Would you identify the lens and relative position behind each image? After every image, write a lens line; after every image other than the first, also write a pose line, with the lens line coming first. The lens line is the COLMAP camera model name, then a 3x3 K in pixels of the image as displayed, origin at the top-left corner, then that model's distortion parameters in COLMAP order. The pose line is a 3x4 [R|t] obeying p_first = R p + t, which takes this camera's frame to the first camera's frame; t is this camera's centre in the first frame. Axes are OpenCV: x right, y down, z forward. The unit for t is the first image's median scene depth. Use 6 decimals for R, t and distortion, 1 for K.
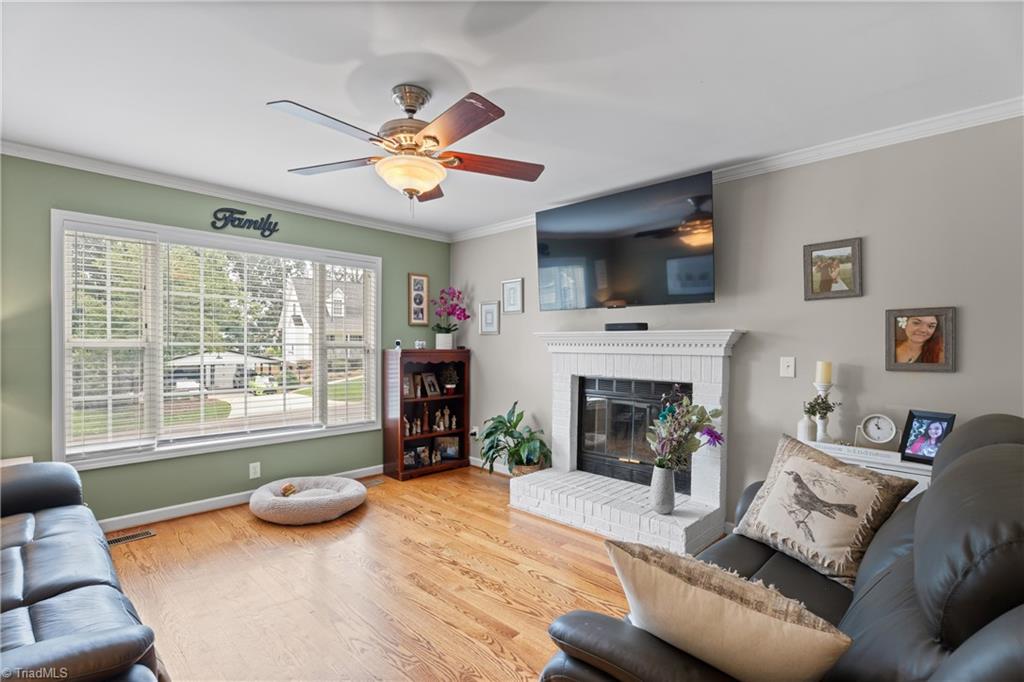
lens RADIAL K [[476.3, 0, 511.2], [0, 476.3, 345.7], [0, 0, 1]] dist [0.000127, -0.000005]
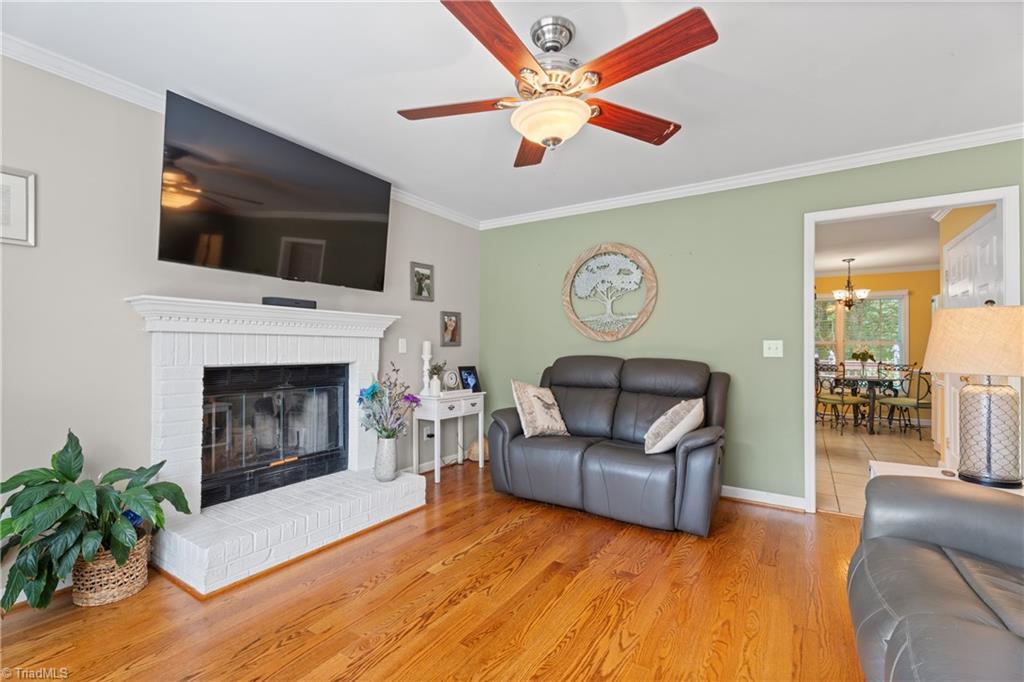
lens RADIAL K [[454.1, 0, 510.9], [0, 454.1, 345.2], [0, 0, 1]] dist [0.000643, -0.000010]
pose [[-0.200863, -0.000600, 0.979619, -0.850932], [-0.006630, 0.999978, -0.000747, 0.046046], [-0.979597, -0.006645, -0.200863, 1.050667]]
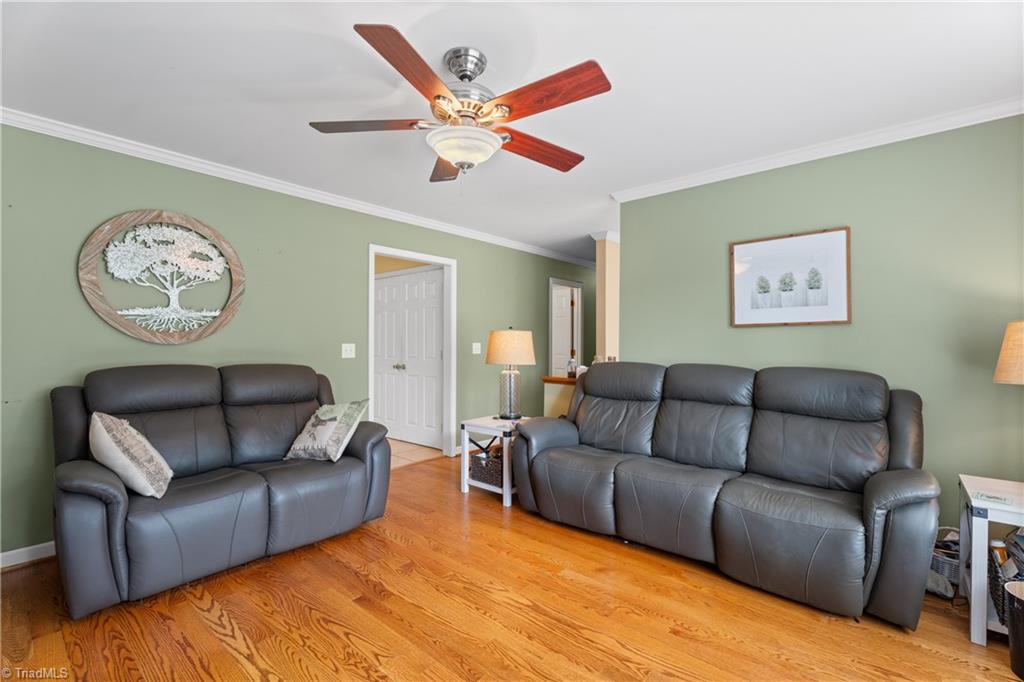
lens RADIAL K [[450.6, 0, 512.0], [0, 450.6, 341.0], [0, 0, 1]] dist [0.000644, -0.000508]
pose [[-0.997739, -0.008186, -0.066702, -0.208115], [-0.007890, 0.999958, -0.004702, 0.020886], [0.066737, -0.004165, -0.997762, 1.589251]]
